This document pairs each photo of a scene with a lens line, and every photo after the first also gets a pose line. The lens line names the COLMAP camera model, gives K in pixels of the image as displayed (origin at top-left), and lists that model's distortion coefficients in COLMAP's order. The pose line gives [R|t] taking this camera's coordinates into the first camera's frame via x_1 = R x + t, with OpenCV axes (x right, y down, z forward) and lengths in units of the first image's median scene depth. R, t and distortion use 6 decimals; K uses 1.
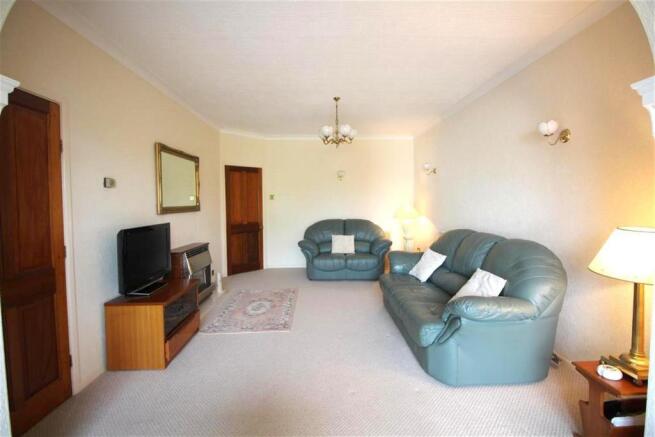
lens RADIAL K [[305.3, 0, 328.4], [0, 305.3, 217.5], [0, 0, 1]] dist [0.000166, -0.000119]
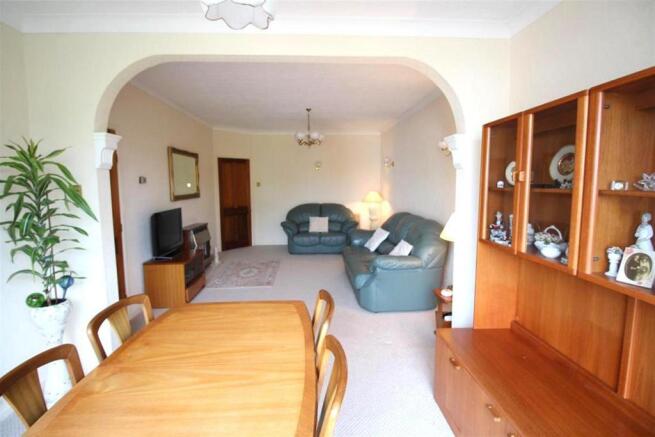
lens RADIAL K [[305.3, 0, 326.6], [0, 305.3, 215.7], [0, 0, 1]] dist [0.000166, -0.000119]
pose [[0.999442, -0.000547, 0.033389, 0.060037], [-0.001201, 0.998631, 0.052302, -0.015305], [-0.033372, -0.052313, 0.998073, -0.296402]]
